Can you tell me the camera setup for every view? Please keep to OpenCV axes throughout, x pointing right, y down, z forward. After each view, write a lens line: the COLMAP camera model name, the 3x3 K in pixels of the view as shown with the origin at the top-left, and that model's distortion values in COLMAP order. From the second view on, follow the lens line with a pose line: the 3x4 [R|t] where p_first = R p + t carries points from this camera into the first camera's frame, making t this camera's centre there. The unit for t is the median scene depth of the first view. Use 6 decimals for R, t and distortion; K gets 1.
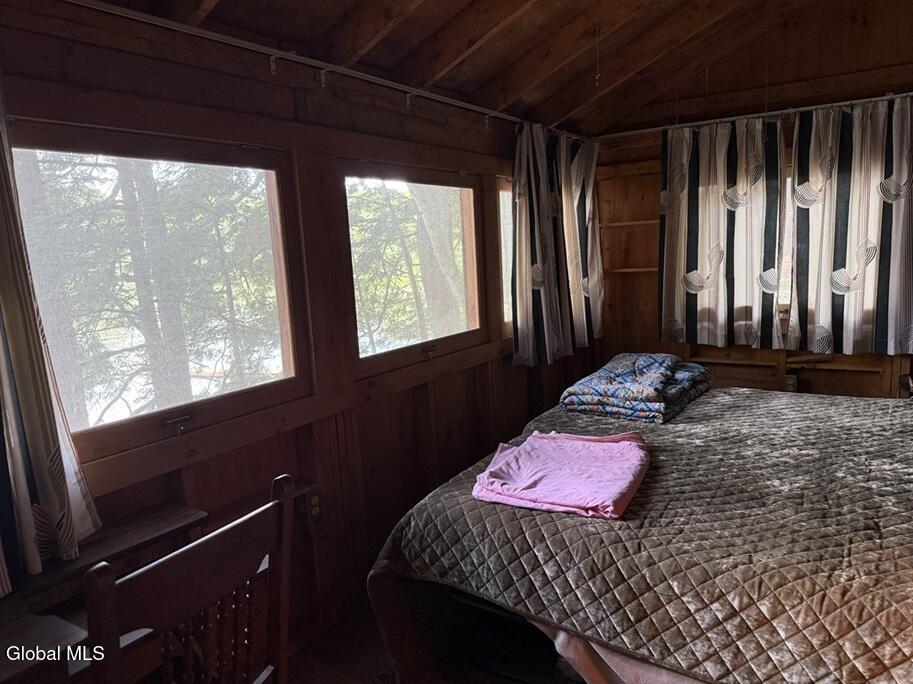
lens RADIAL K [[633.8, 0, 456.5], [0, 633.8, 342.0], [0, 0, 1]] dist [0.189914, -0.407069]
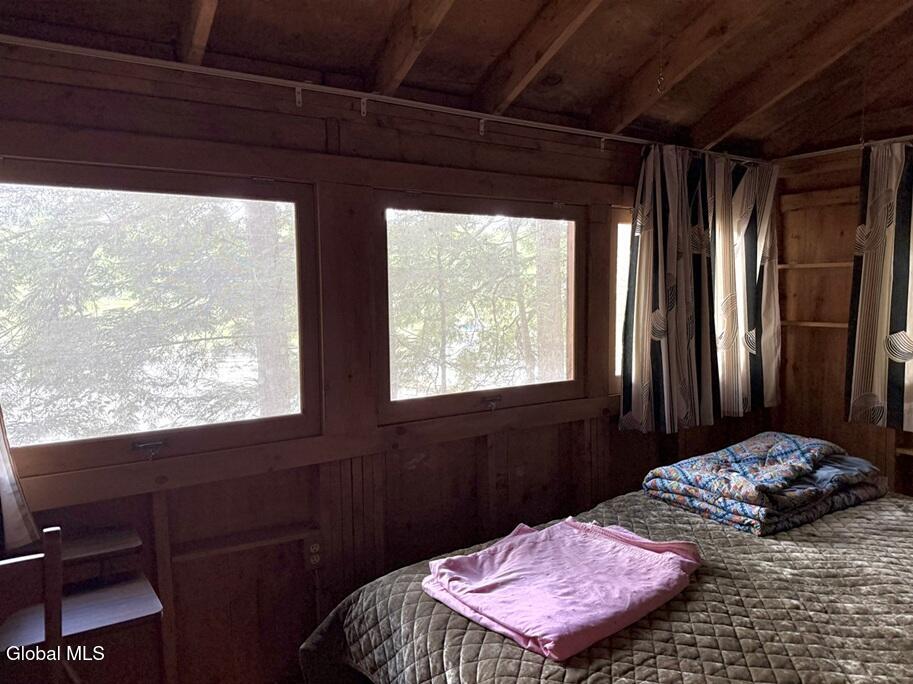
lens RADIAL K [[641.2, 0, 456.5], [0, 641.2, 342.0], [0, 0, 1]] dist [0.036416, -0.048154]
pose [[0.914840, 0.075203, -0.396751, 0.271256], [-0.095333, 0.994955, -0.031231, -0.037160], [0.392401, 0.066395, 0.917395, 0.167537]]
